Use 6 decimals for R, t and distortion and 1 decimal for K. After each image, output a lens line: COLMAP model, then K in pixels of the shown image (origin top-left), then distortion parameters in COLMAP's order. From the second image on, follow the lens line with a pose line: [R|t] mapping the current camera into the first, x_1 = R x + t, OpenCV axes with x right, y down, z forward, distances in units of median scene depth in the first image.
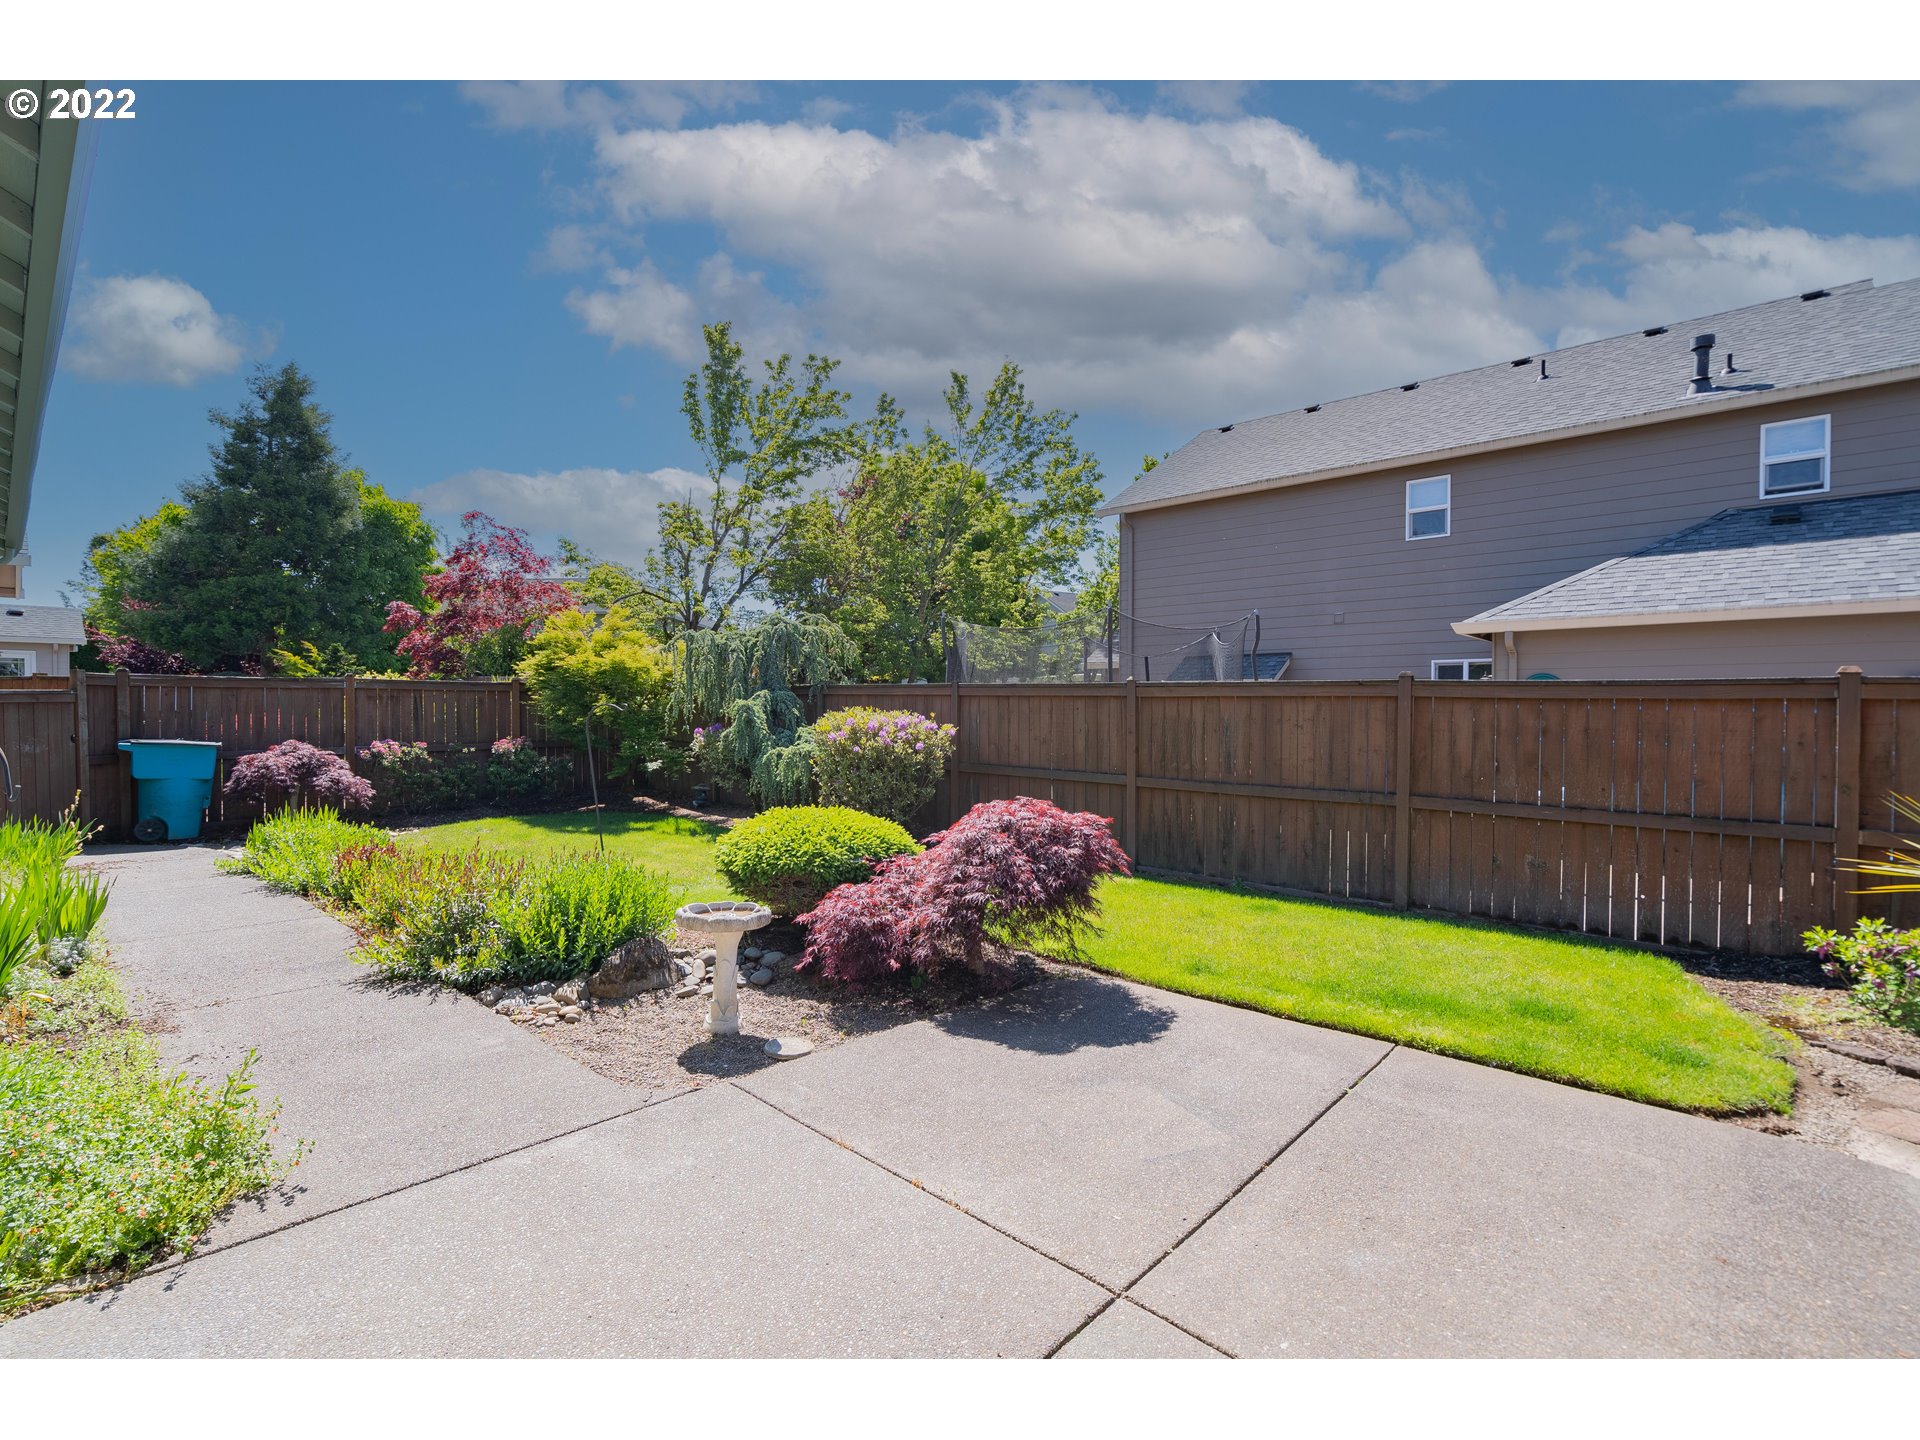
lens RADIAL K [[870.4, 0, 960.0], [0, 870.4, 720.0], [0, 0, 1]] dist [-0.003234, 0.000008]
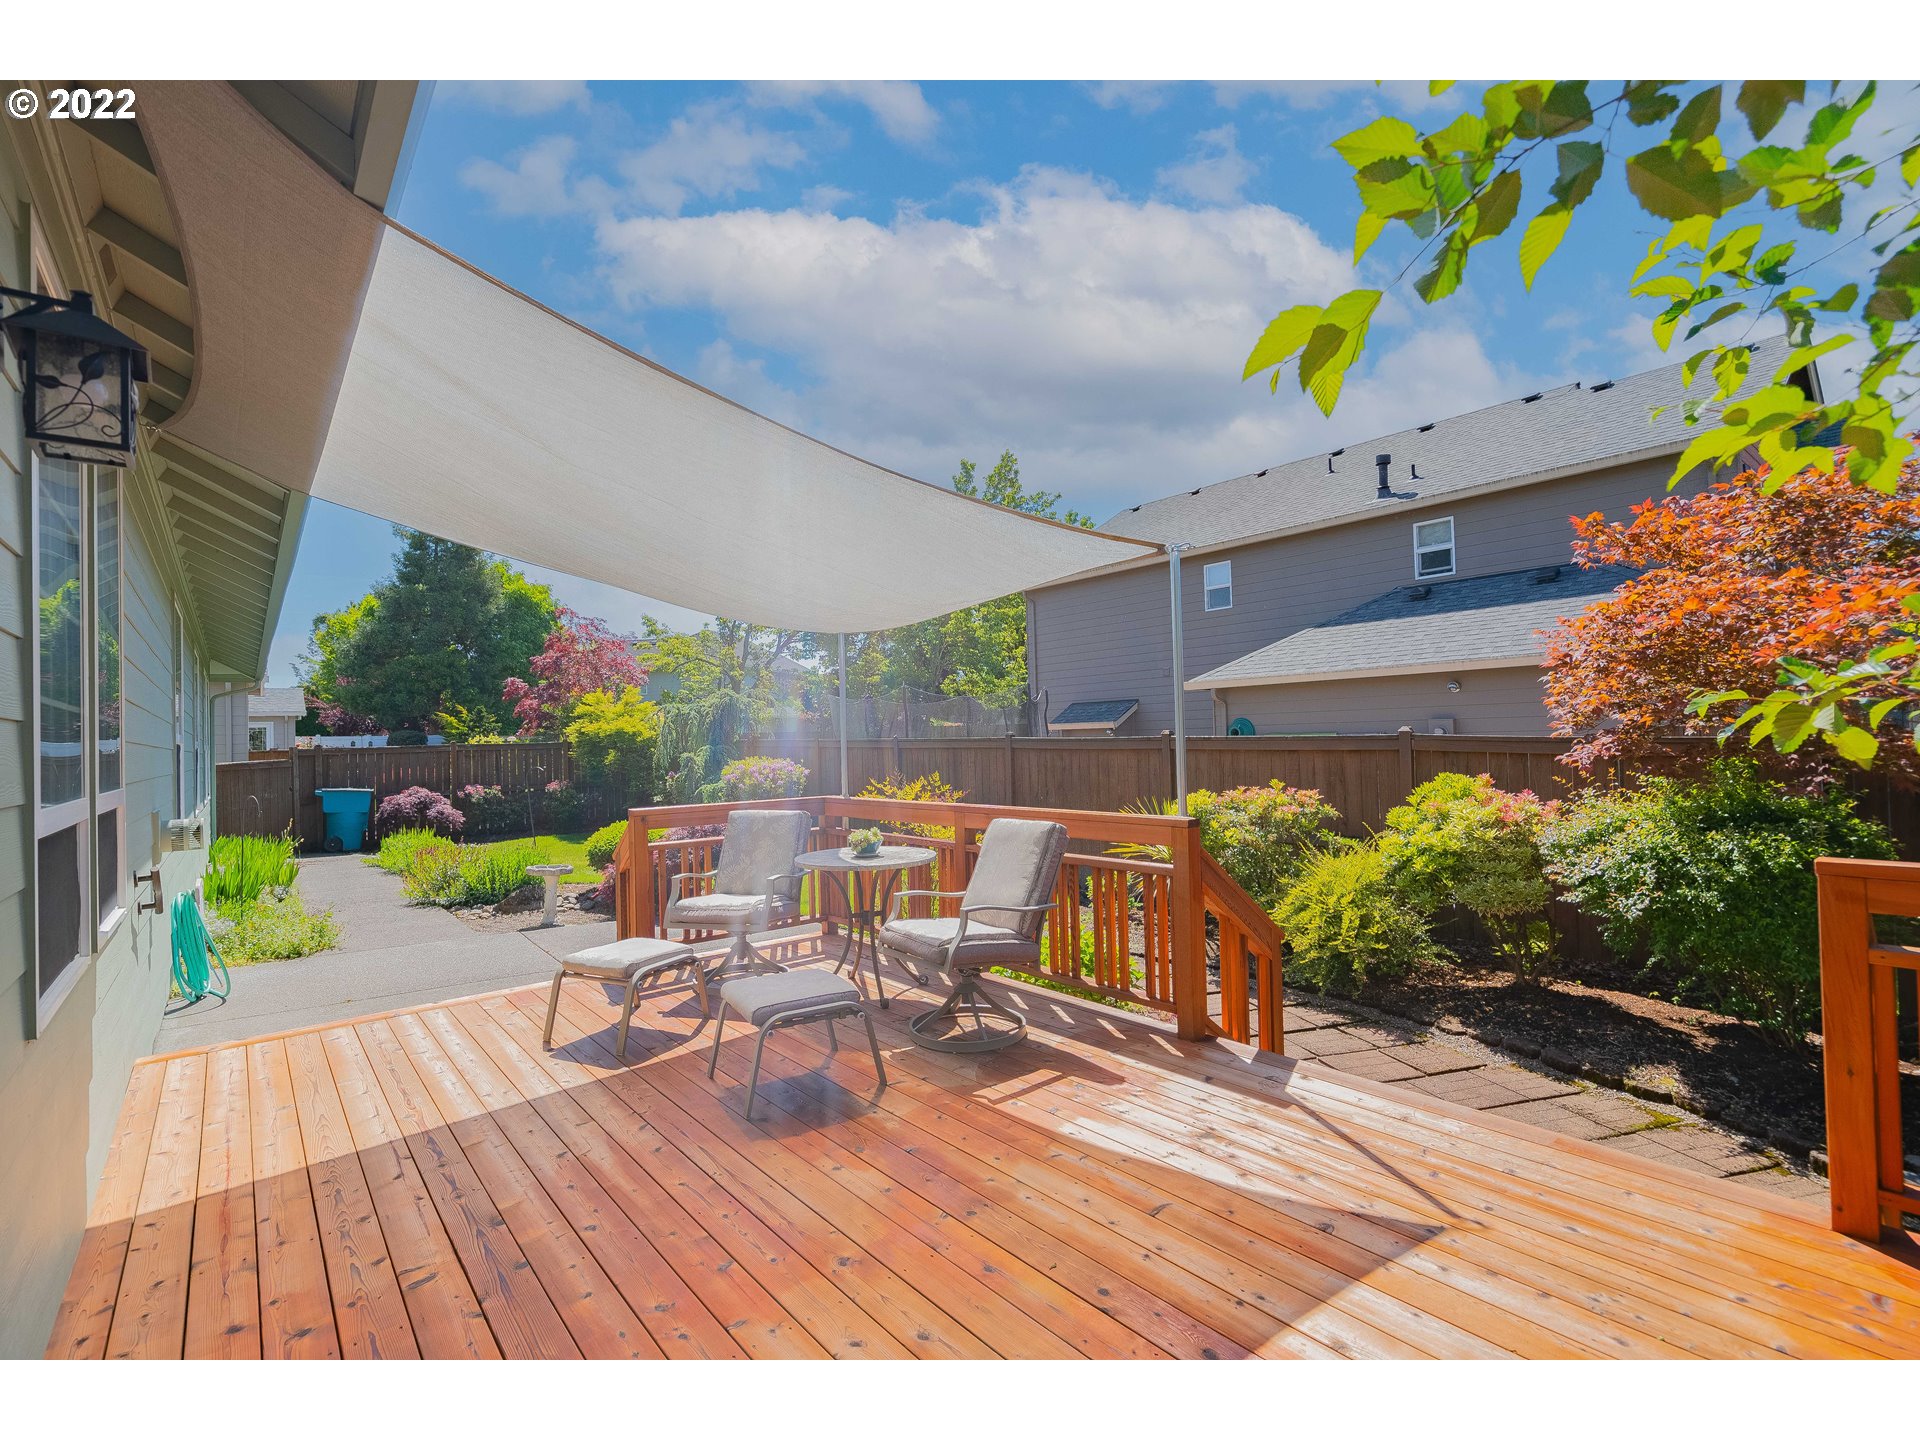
lens RADIAL K [[860.9, 0, 961.6], [0, 860.9, 713.7], [0, 0, 1]] dist [-0.001310, 0.000084]
pose [[0.989229, -0.033420, -0.142507, 0.418911], [0.028084, 0.998833, -0.039297, -0.019056], [0.143654, 0.034871, 0.989013, -0.385923]]
